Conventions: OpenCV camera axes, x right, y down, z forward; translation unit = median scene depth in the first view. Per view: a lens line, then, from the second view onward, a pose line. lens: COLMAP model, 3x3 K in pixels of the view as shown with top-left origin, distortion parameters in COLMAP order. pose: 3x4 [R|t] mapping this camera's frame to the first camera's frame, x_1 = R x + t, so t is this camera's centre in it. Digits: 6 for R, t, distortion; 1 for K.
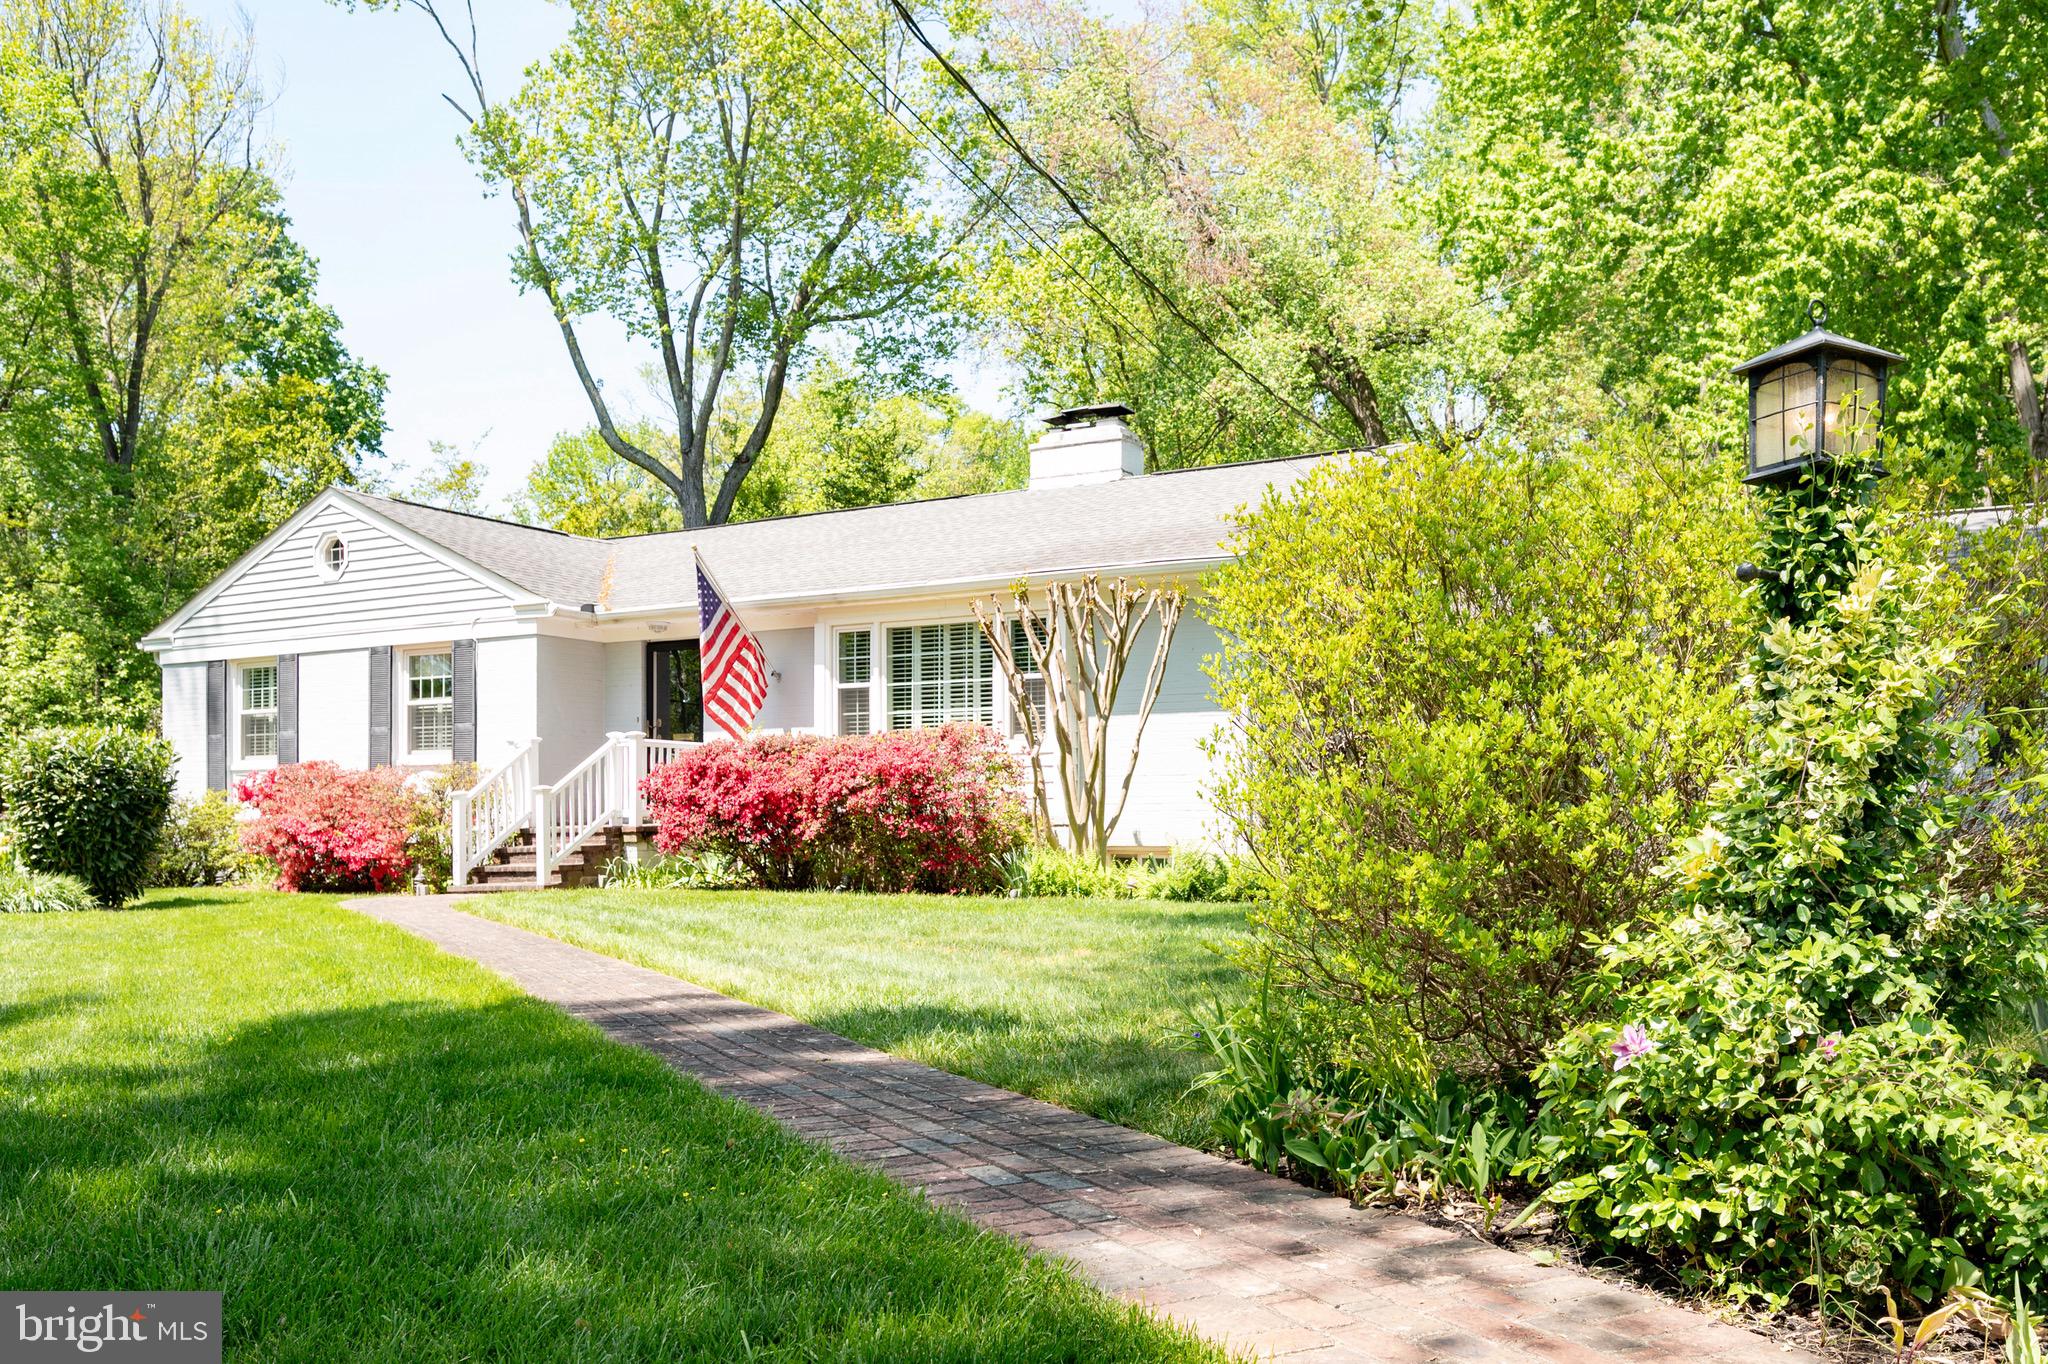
lens RADIAL K [[1562.0, 0, 1005.9], [0, 1562.0, 763.0], [0, 0, 1]] dist [-0.014810, 0.032364]
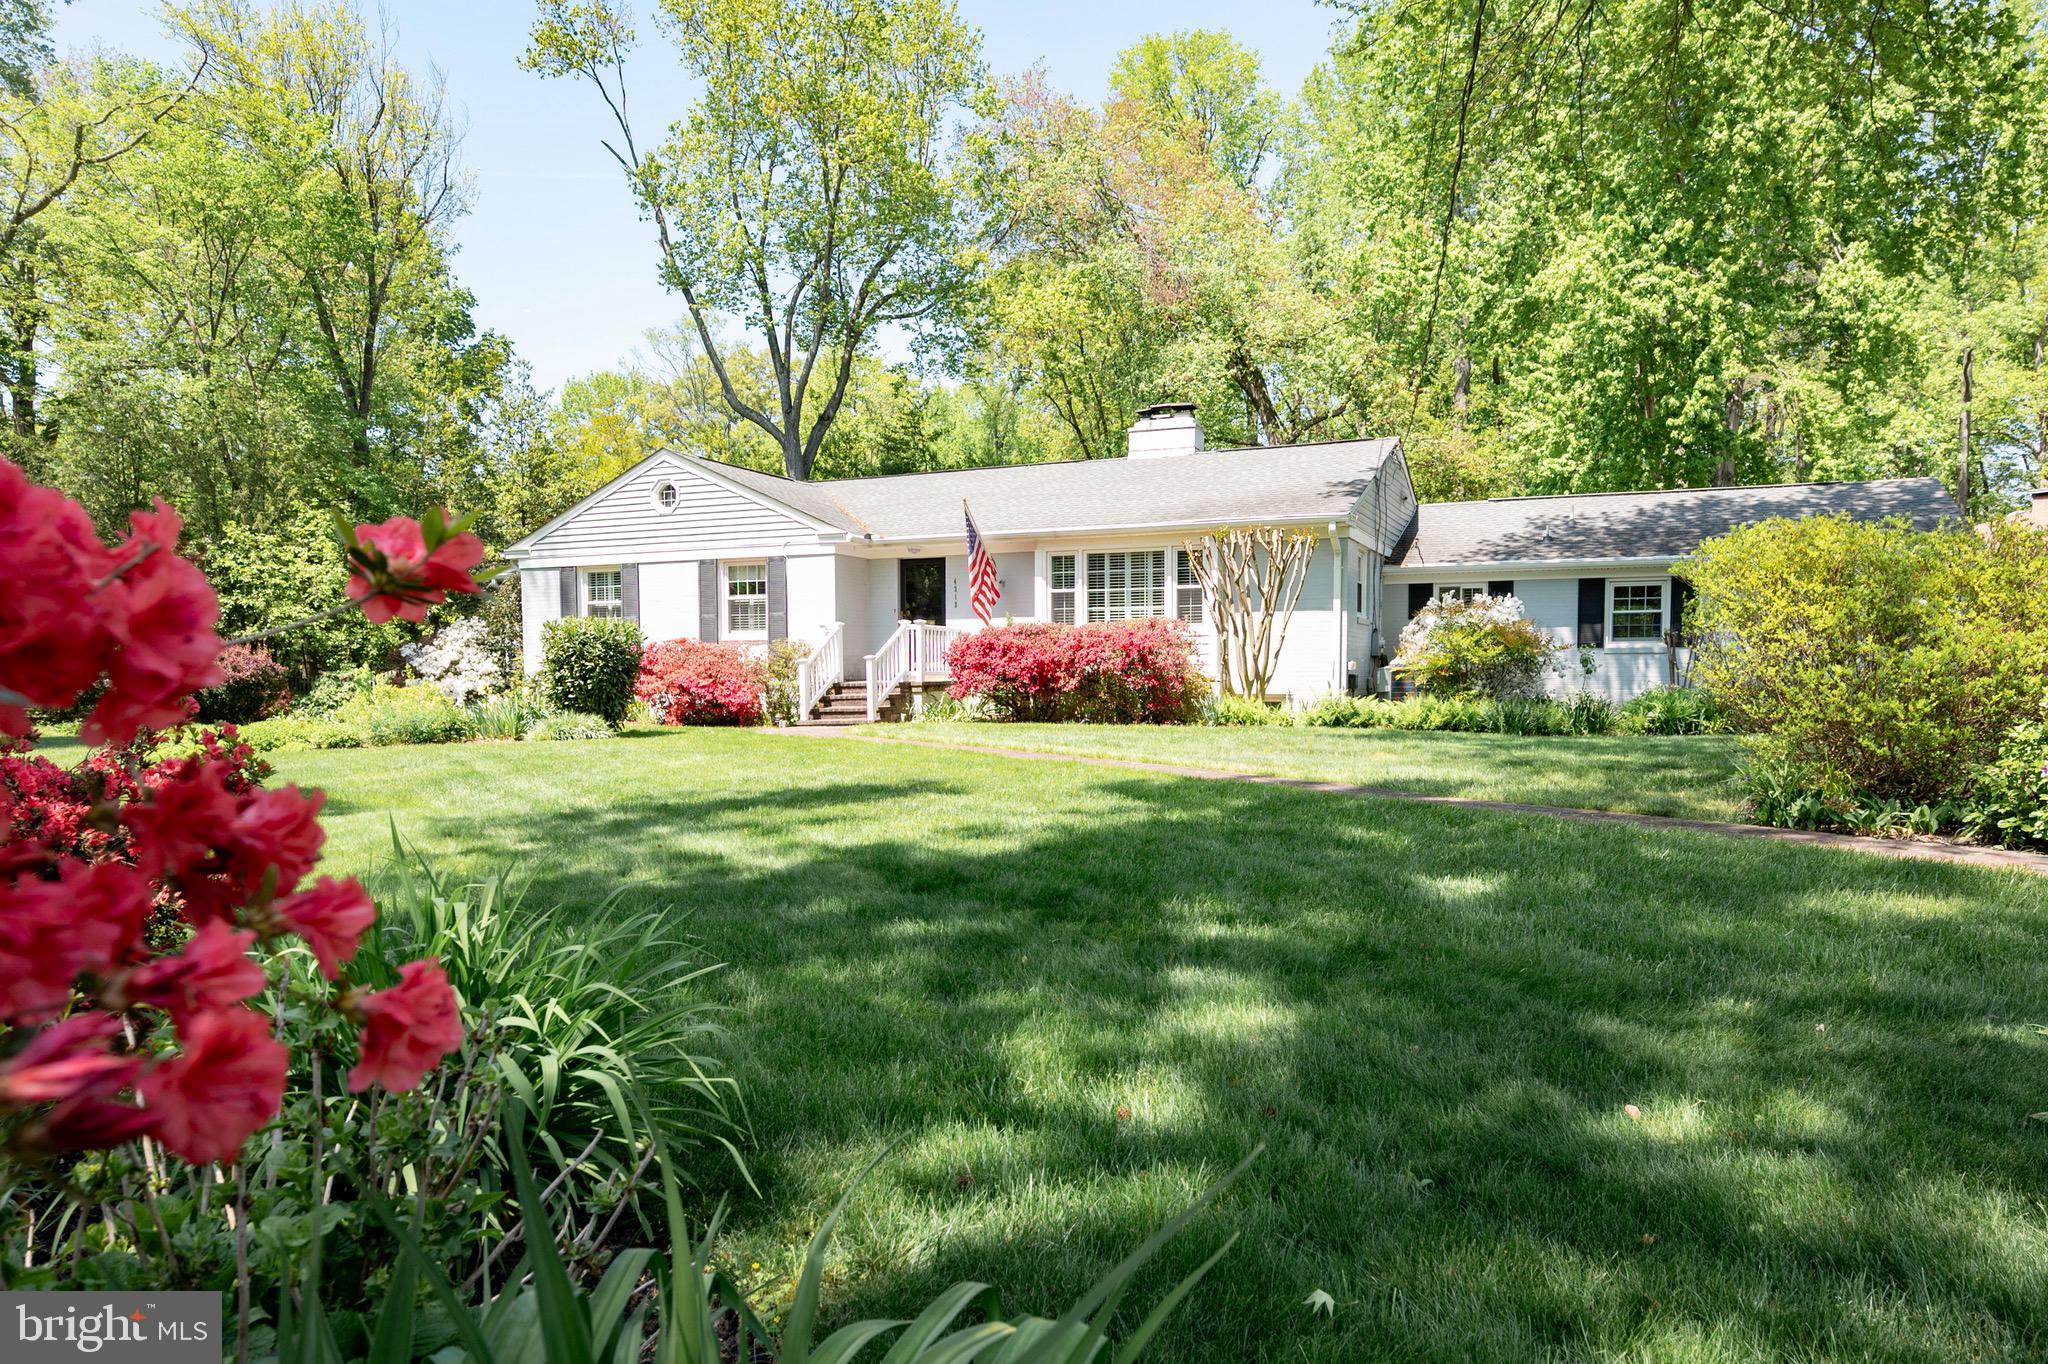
lens RADIAL K [[1145.0, 0, 1026.9], [0, 1145.0, 686.4], [0, 0, 1]] dist [0.001507, -0.000763]
pose [[0.994392, -0.001353, 0.105753, -0.208586], [-0.003550, 0.998928, 0.046154, -0.005903], [-0.105702, -0.046271, 0.993321, -0.103106]]
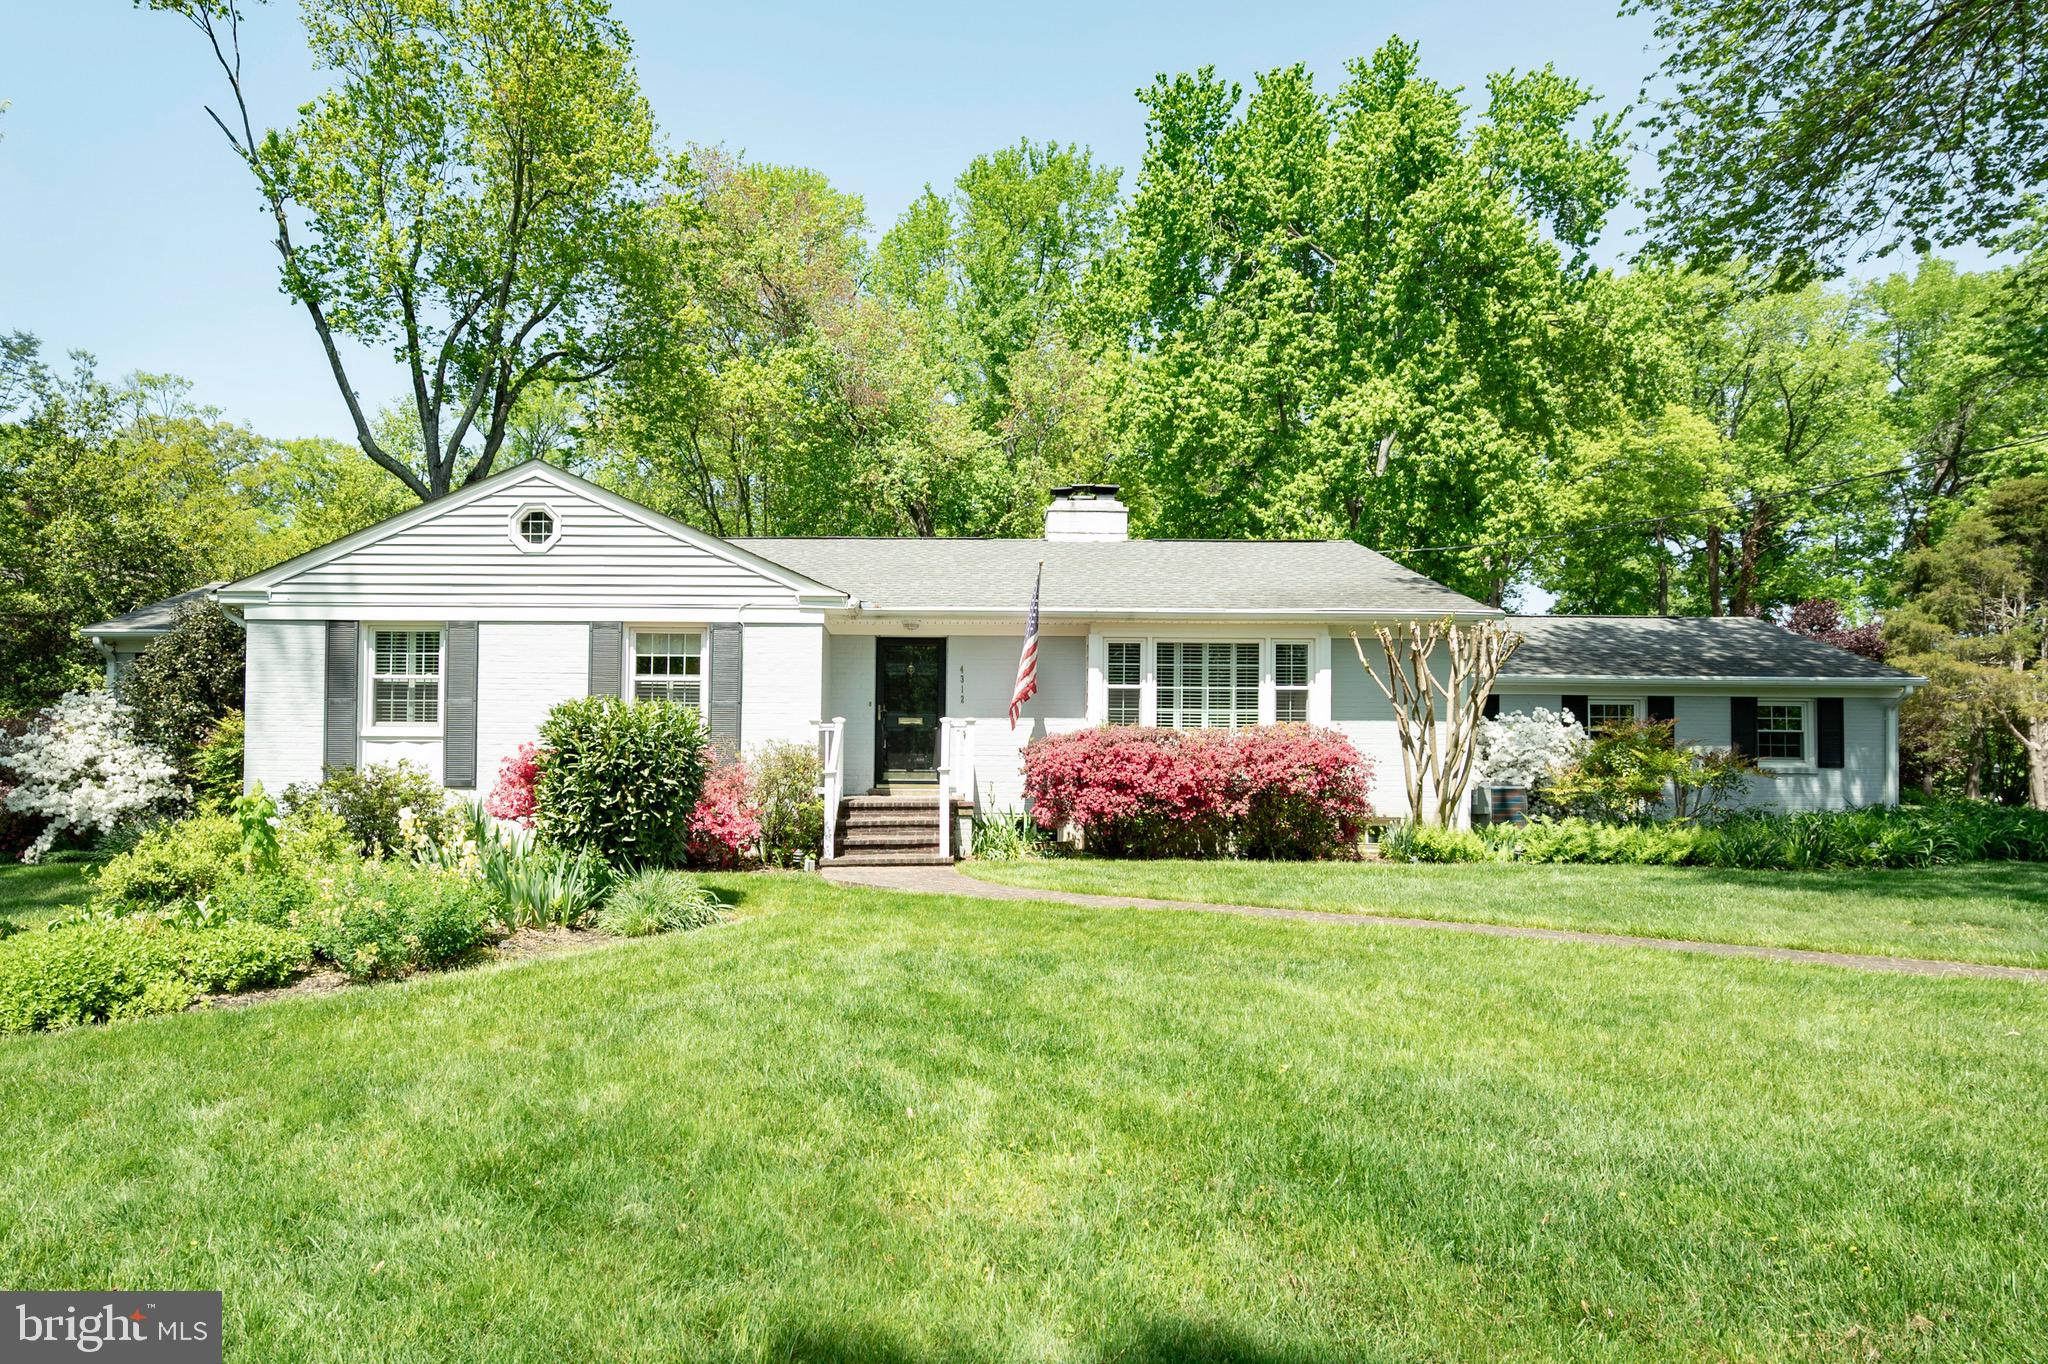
lens RADIAL K [[1023.0, 0, 900.0], [0, 1023.0, 706.0], [0, 0, 1]] dist [0.004044, -0.001268]
pose [[0.883189, 0.037893, 0.467484, -0.522991], [-0.027203, 0.999192, -0.029599, -0.004442], [-0.468228, 0.013424, 0.883506, 0.303237]]
